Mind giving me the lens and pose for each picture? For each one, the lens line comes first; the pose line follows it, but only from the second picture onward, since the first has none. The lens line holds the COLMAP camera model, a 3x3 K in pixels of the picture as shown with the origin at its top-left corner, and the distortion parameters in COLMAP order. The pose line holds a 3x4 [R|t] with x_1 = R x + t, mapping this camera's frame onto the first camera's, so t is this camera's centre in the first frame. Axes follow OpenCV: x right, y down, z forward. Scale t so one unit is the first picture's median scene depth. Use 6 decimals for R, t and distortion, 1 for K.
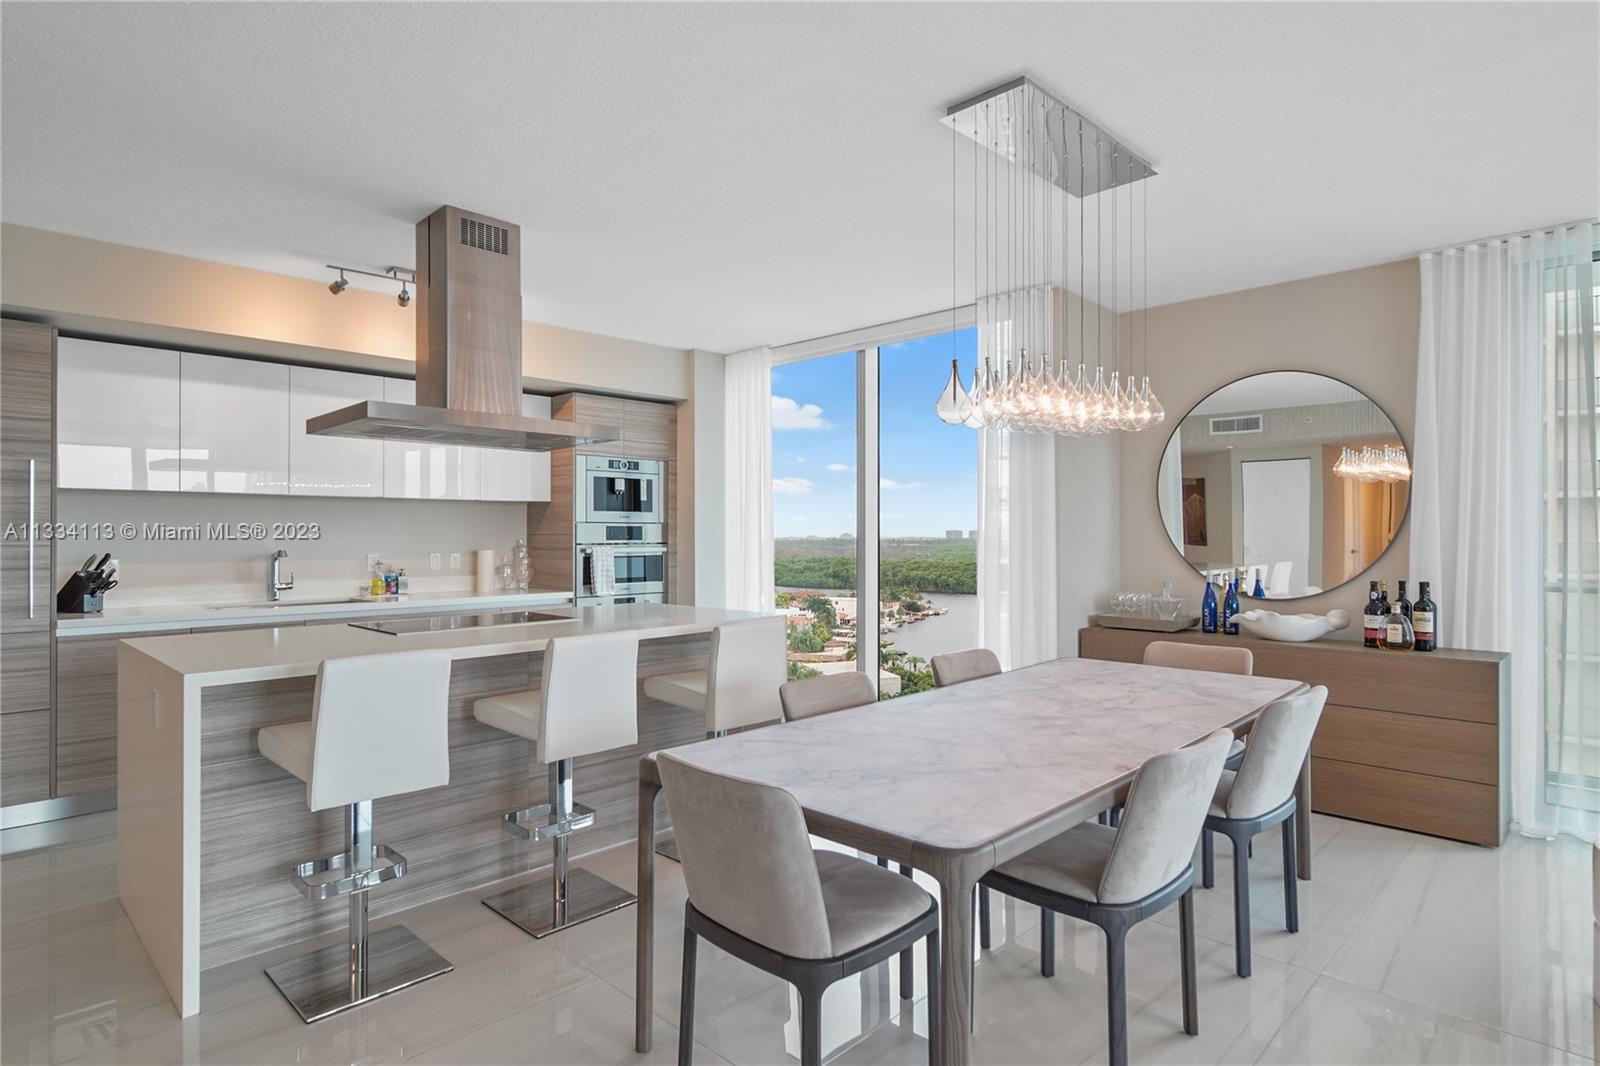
lens RADIAL K [[863.4, 0, 799.1], [0, 863.4, 528.5], [0, 0, 1]] dist [0.000398, 0.000199]
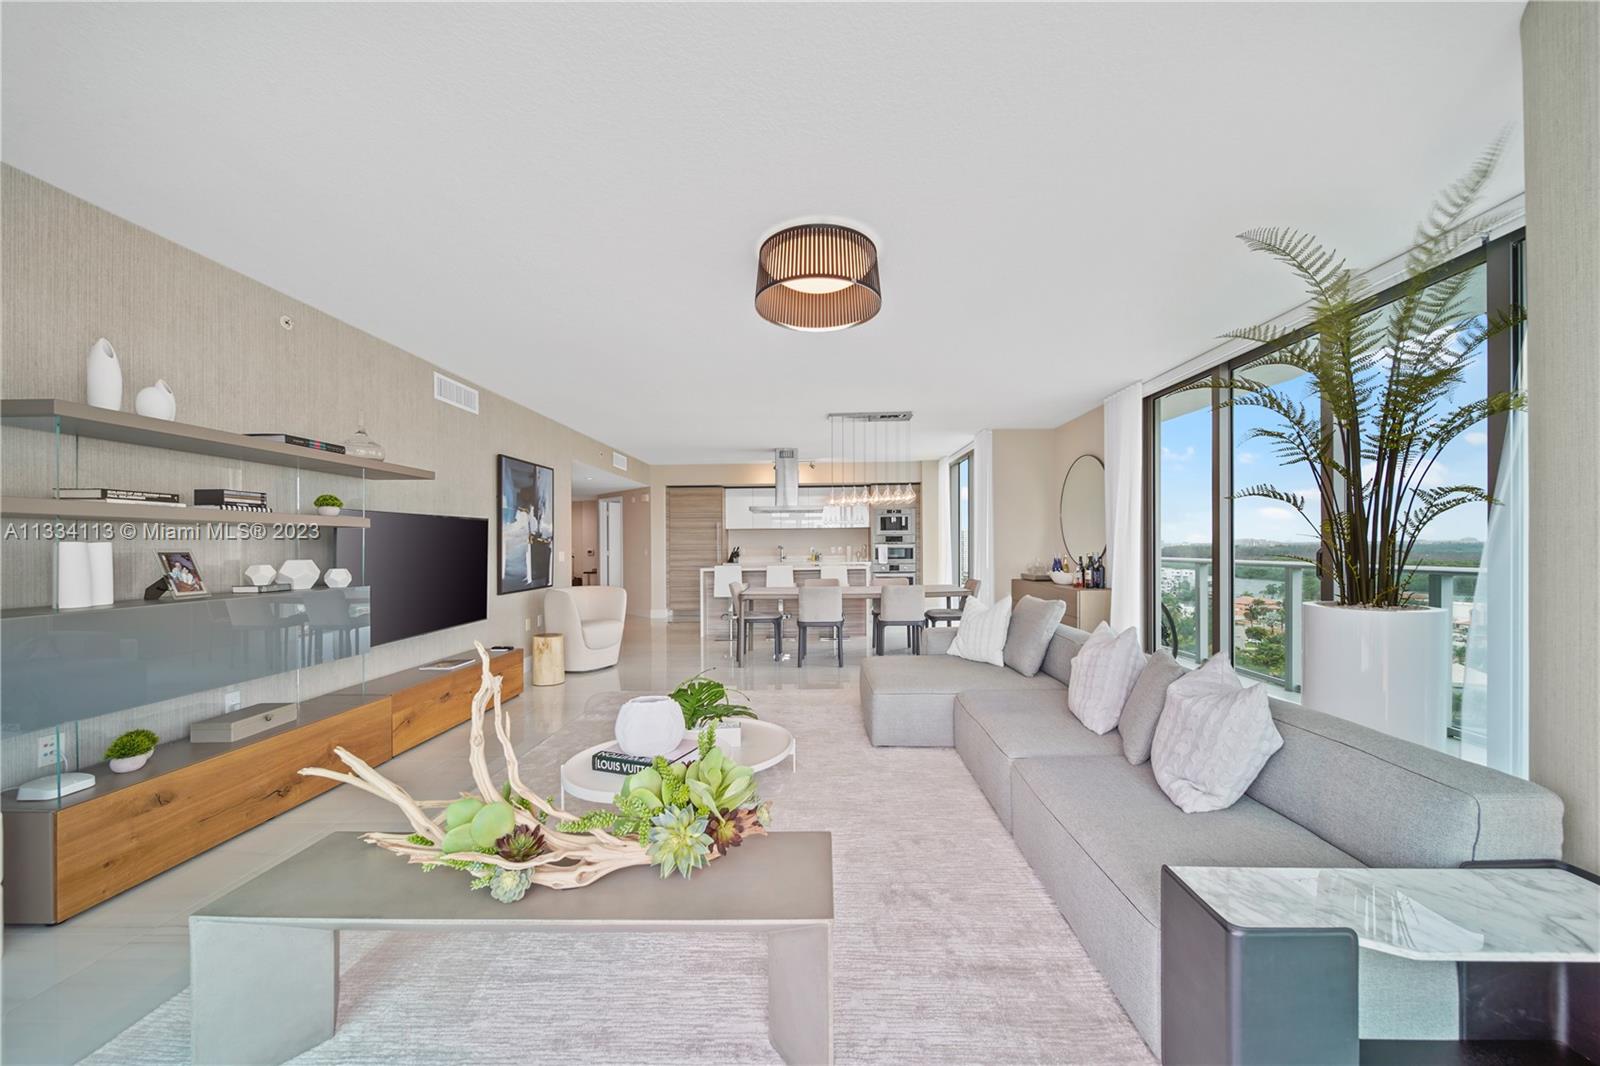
lens RADIAL K [[565.5, 0, 802.5], [0, 565.5, 536.0], [0, 0, 1]] dist [0.000669, 0.000014]
pose [[0.685675, -0.017990, -0.727685, 0.889444], [0.016286, 0.999823, -0.009372, 0.009039], [0.727725, -0.005425, 0.685847, -0.348368]]
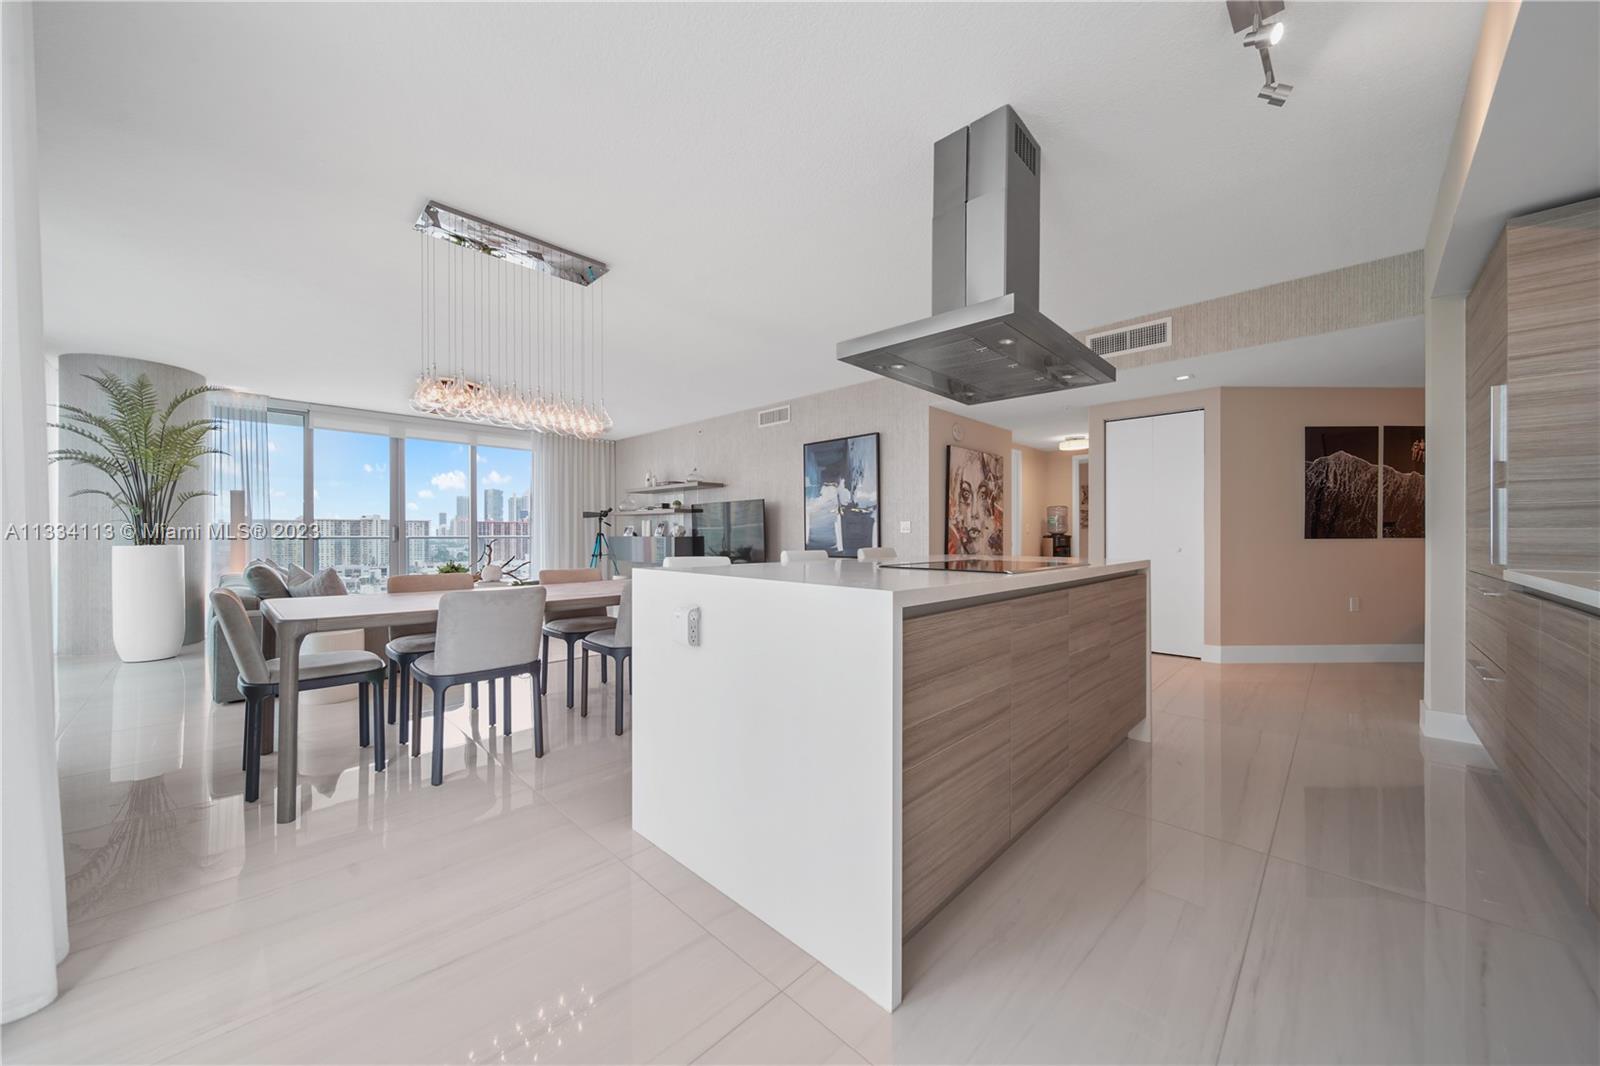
lens RADIAL K [[564.7, 0, 788.2], [0, 564.7, 535.8], [0, 0, 1]] dist [-0.001052, -0.000207]
pose [[-0.999995, 0.003002, -0.001109, -0.104021], [0.003006, 0.999988, -0.003914, 0.050813], [0.001097, -0.003918, -0.999992, 1.103187]]
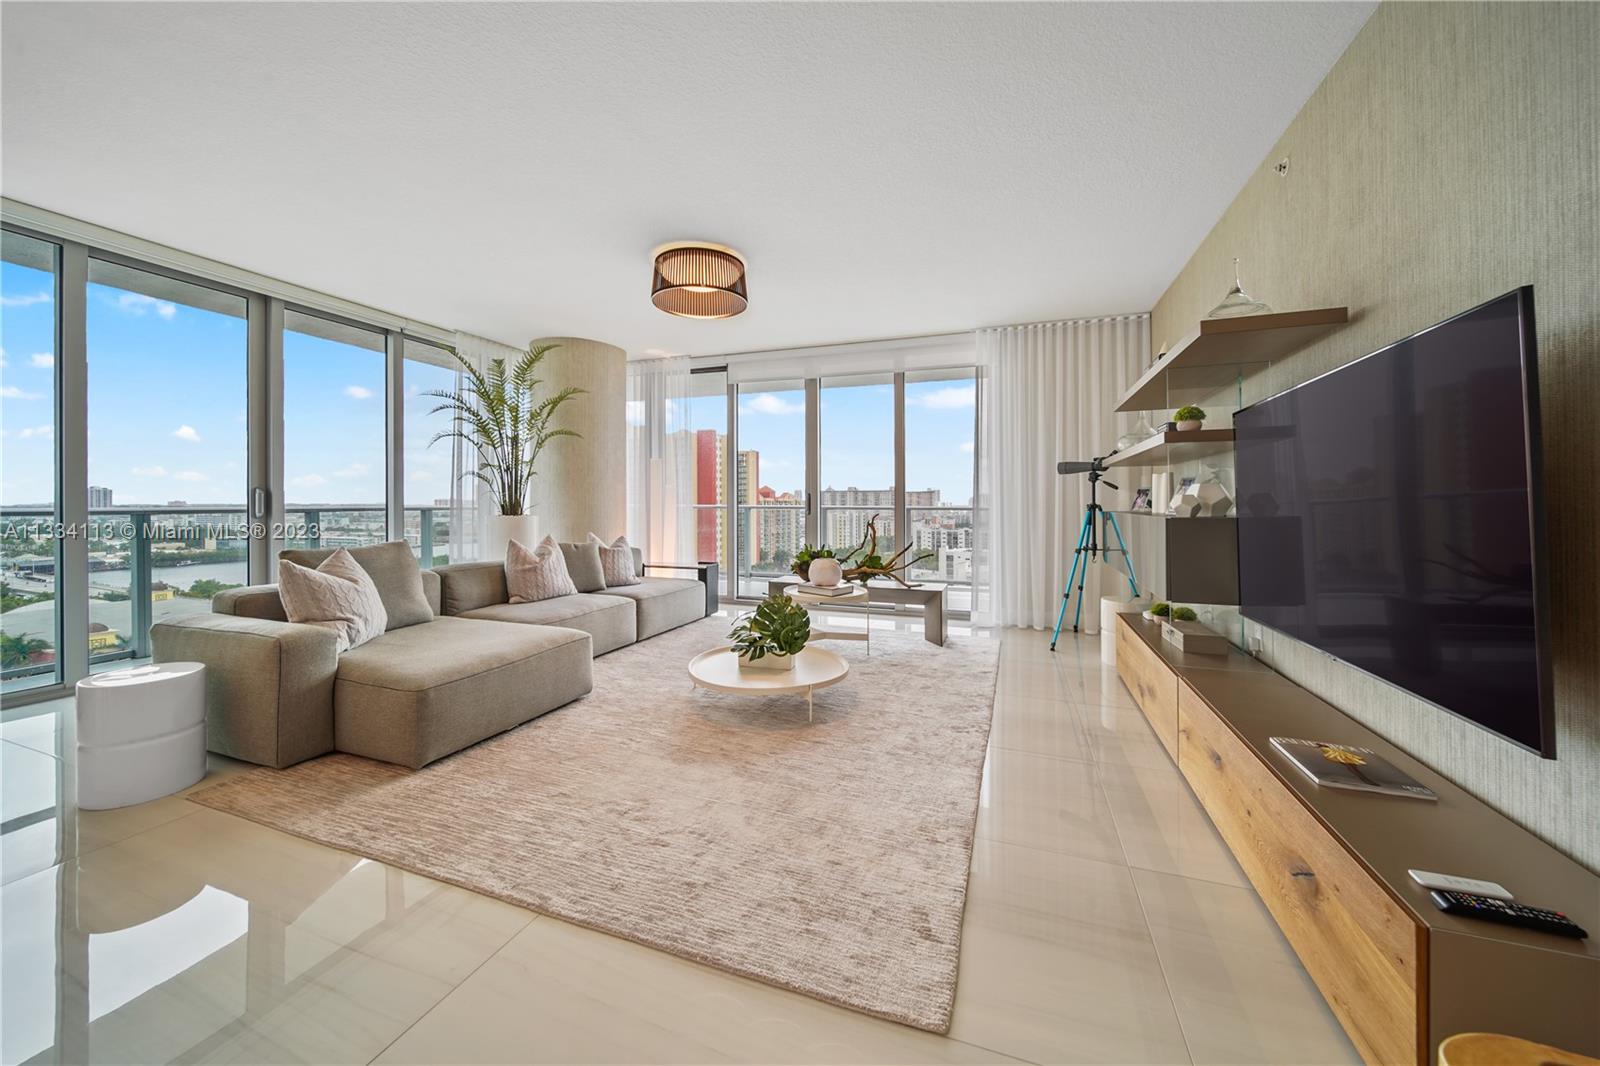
lens RADIAL K [[573.2, 0, 800.5], [0, 573.2, 508.8], [0, 0, 1]] dist [-0.000274, -0.000071]
pose [[-0.415967, -0.008725, 0.909338, -0.128494], [-0.007619, 0.999952, 0.006109, 0.039932], [-0.909348, -0.004387, -0.416013, 0.183377]]
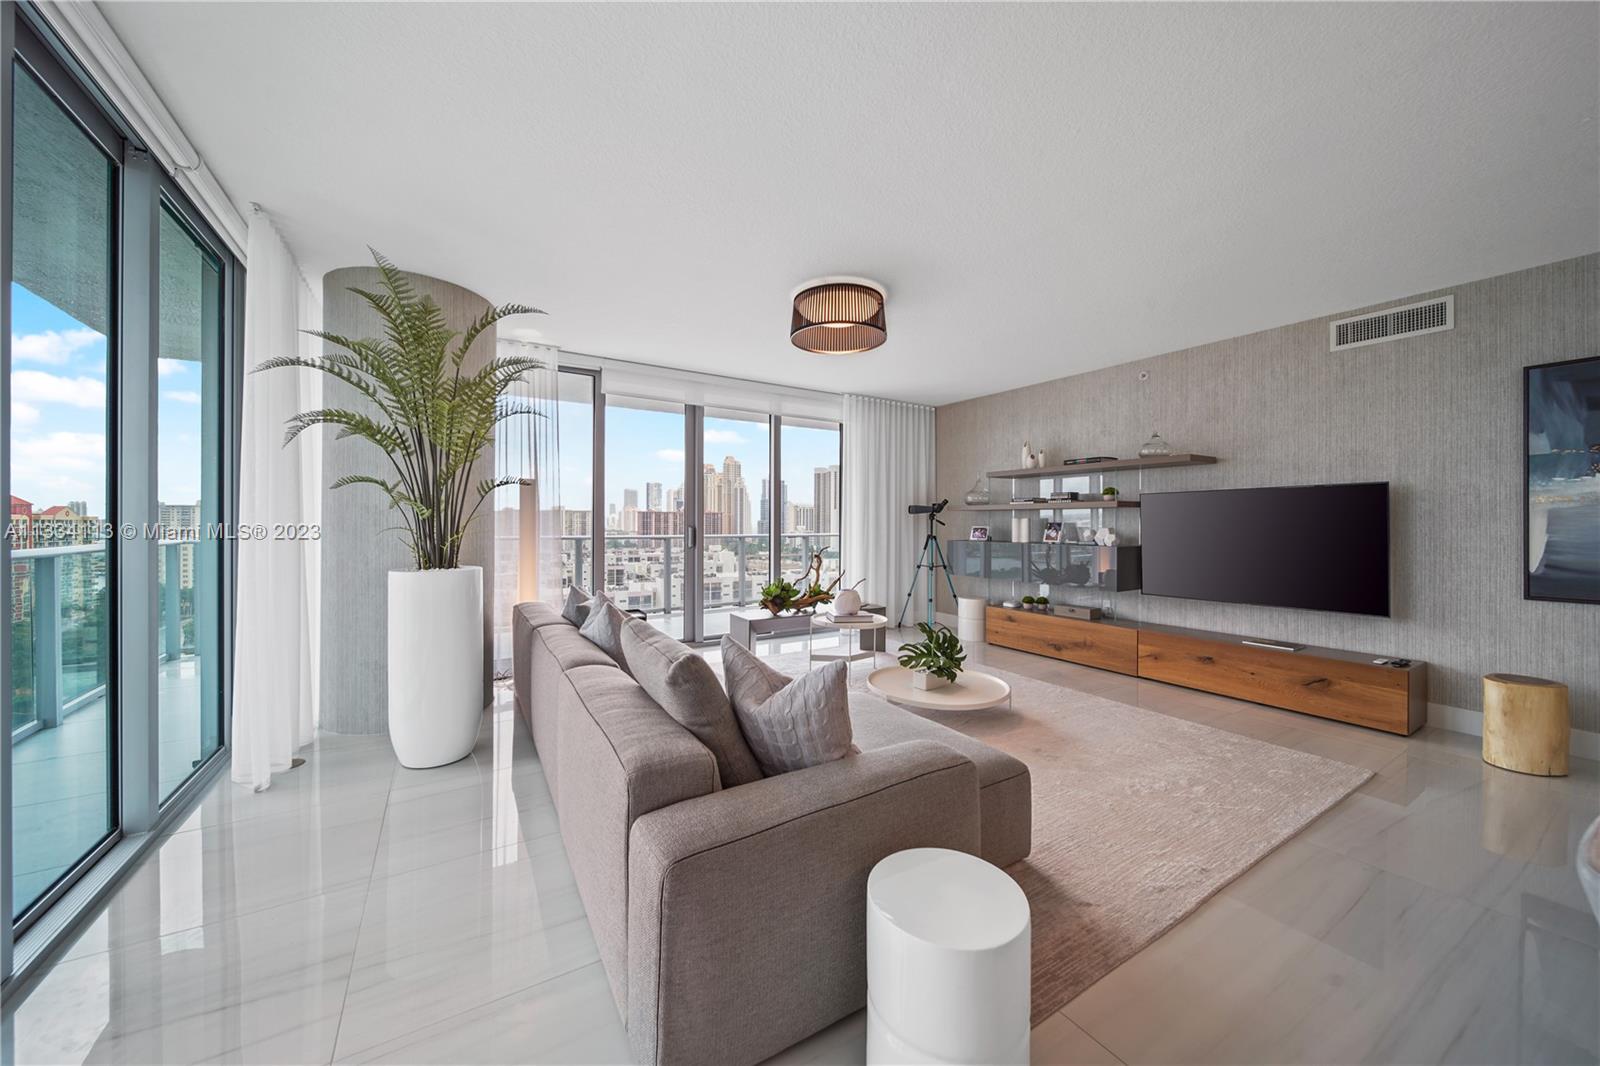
lens RADIAL K [[570.2, 0, 797.1], [0, 570.2, 526.0], [0, 0, 1]] dist [0.000391, -0.000059]
pose [[-0.971158, -0.002090, 0.238426, 0.428885], [-0.003109, 0.999988, -0.003898, 0.020865], [-0.238415, -0.004527, -0.971153, 0.667828]]
